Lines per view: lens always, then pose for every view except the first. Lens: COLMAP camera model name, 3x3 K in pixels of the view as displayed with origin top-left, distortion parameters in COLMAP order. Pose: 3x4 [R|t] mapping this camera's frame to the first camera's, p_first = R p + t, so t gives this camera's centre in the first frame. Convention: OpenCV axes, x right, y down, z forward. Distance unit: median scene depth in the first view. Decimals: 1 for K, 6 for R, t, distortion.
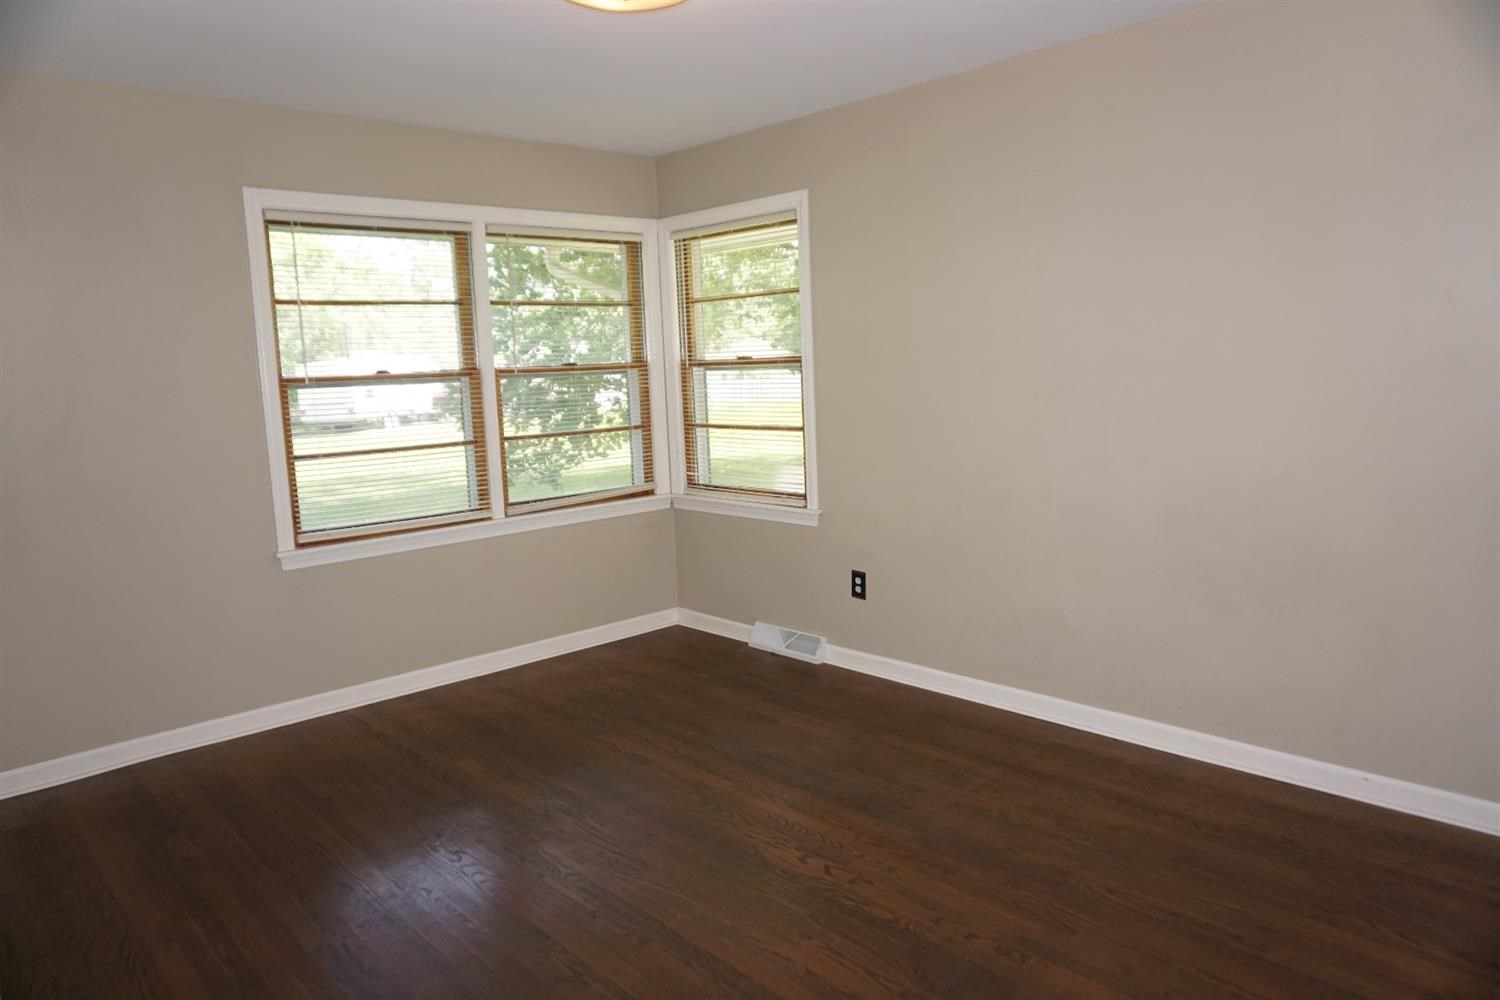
lens RADIAL K [[1025.5, 0, 741.6], [0, 1025.5, 498.3], [0, 0, 1]] dist [-0.003243, 0.001533]
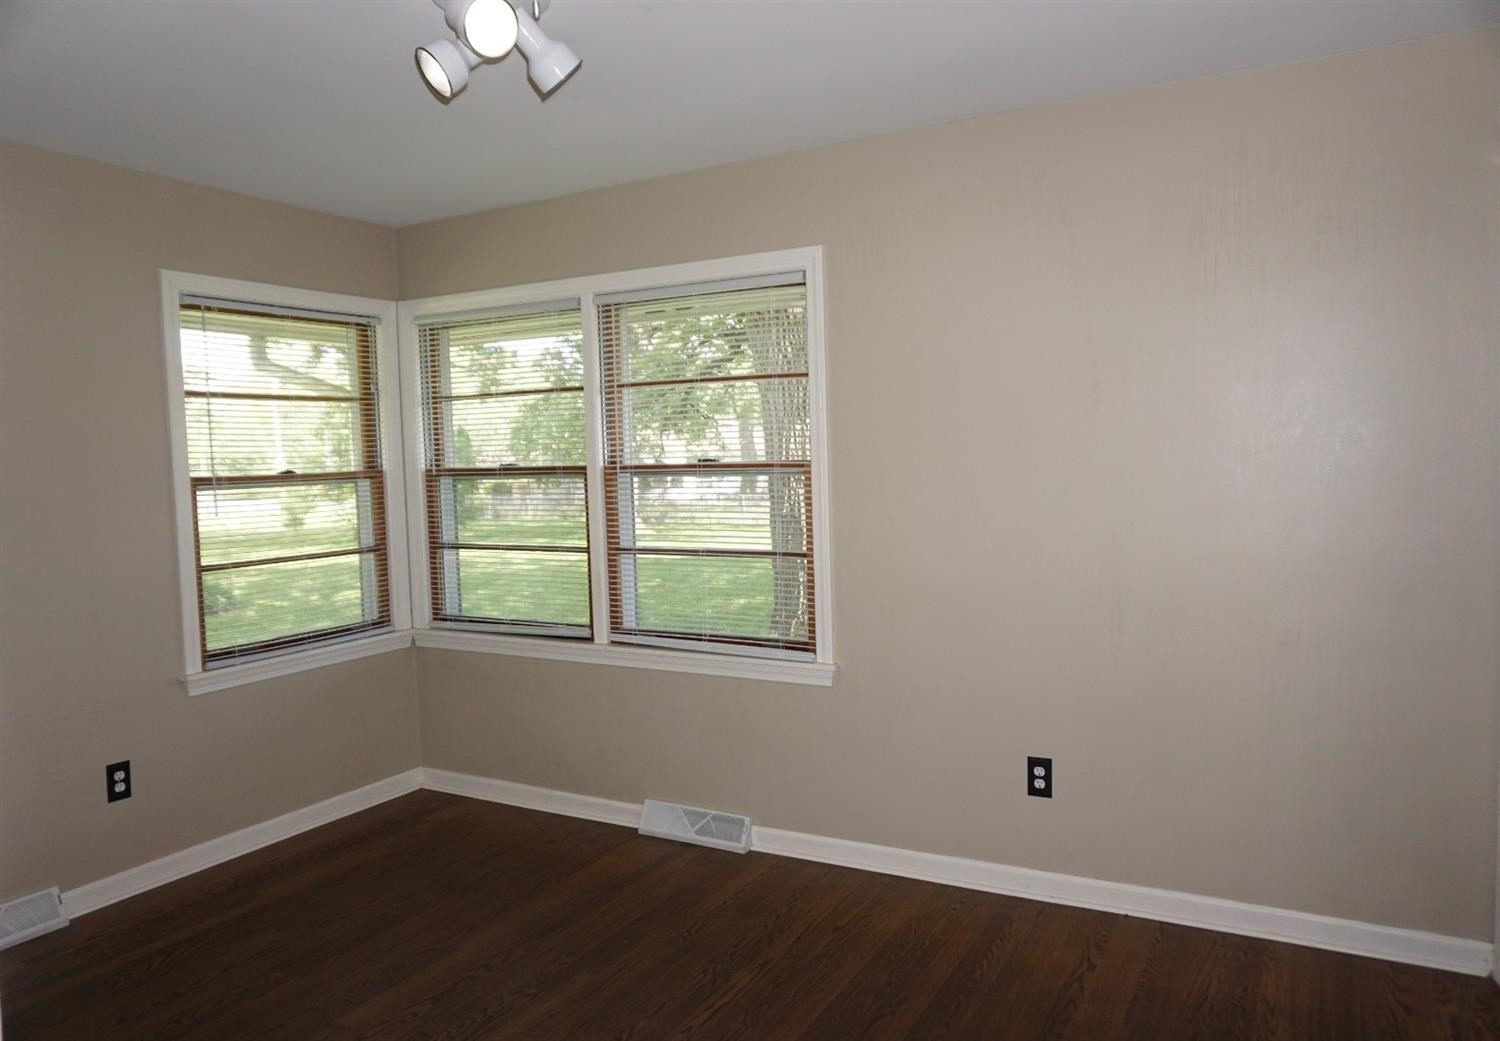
lens RADIAL K [[1094.2, 0, 760.5], [0, 1094.2, 520.2], [0, 0, 1]] dist [-0.009216, 0.001227]
pose [[0.953491, -0.000617, 0.301421, -0.127417], [0.028156, 0.995808, -0.087028, -0.013751], [-0.300103, 0.091467, 0.949511, 0.139573]]
